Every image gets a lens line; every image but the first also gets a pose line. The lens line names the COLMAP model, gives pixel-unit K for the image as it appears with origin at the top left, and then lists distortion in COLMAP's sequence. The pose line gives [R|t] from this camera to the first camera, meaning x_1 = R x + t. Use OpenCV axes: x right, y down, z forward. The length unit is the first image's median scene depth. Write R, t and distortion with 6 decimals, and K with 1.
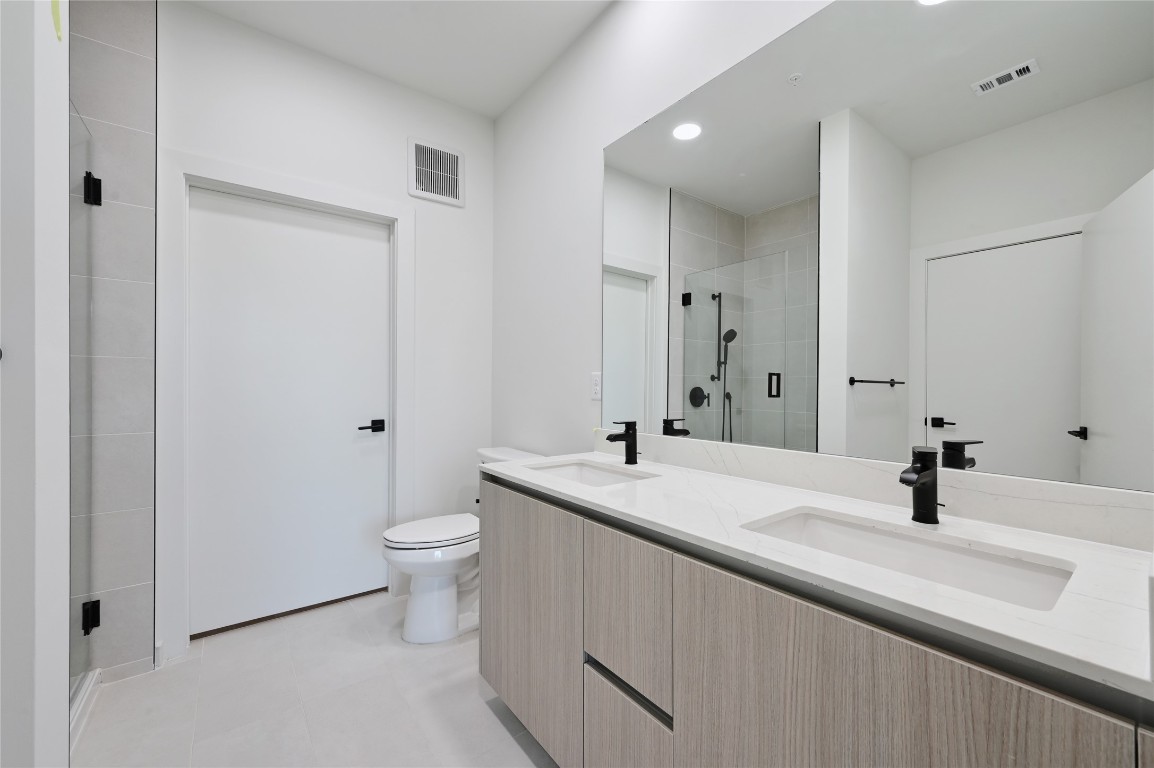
lens RADIAL K [[457.8, 0, 579.2], [0, 457.8, 385.5], [0, 0, 1]] dist [-0.000123, -0.000207]
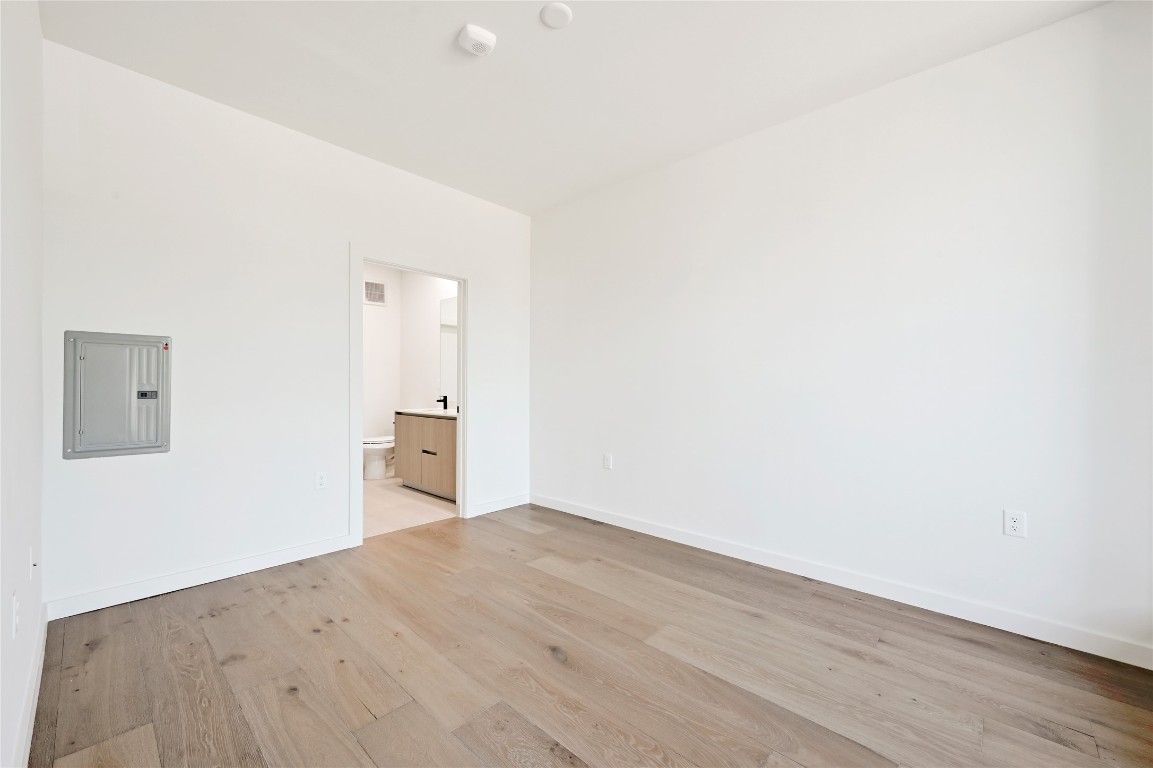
lens RADIAL K [[457.4, 0, 578.7], [0, 457.4, 385.5], [0, 0, 1]] dist [-0.000123, -0.000207]
pose [[0.986520, -0.002617, 0.163622, 0.442935], [0.002661, 0.999996, -0.000051, 0.010556], [-0.163622, 0.000485, 0.986523, -1.965810]]
